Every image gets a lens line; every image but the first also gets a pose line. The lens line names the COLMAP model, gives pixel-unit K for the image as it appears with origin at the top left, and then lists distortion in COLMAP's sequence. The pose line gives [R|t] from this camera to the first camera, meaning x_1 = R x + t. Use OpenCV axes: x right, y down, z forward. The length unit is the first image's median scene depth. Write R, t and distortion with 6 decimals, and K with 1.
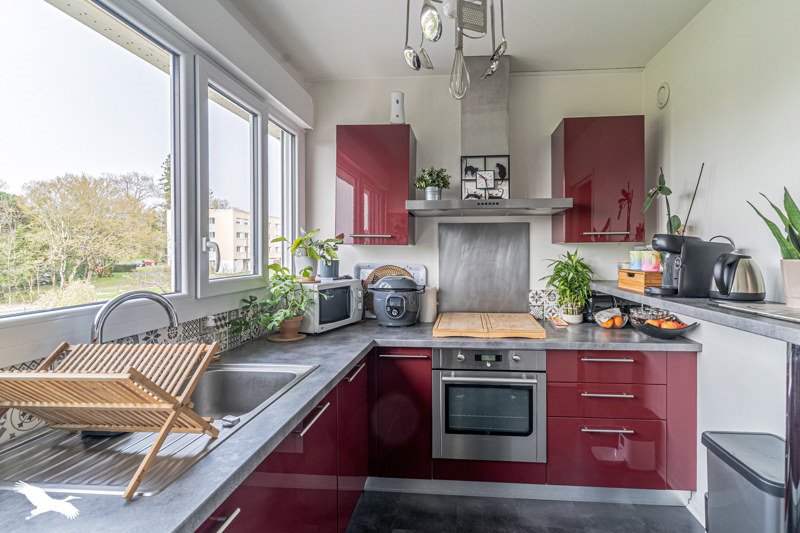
lens RADIAL K [[409.5, 0, 401.5], [0, 409.5, 256.3], [0, 0, 1]] dist [-0.000537, -0.000407]
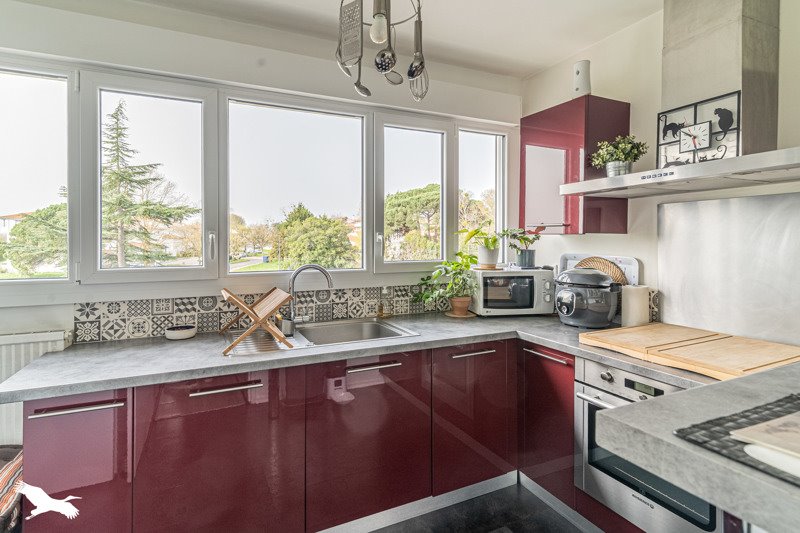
lens RADIAL K [[398.8, 0, 388.7], [0, 398.8, 235.6], [0, 0, 1]] dist [0.003048, 0.000305]
pose [[0.485924, -0.012214, -0.873916, 0.541489], [-0.005680, 0.999837, -0.017132, -0.007104], [0.873983, 0.013288, 0.485775, 0.222944]]
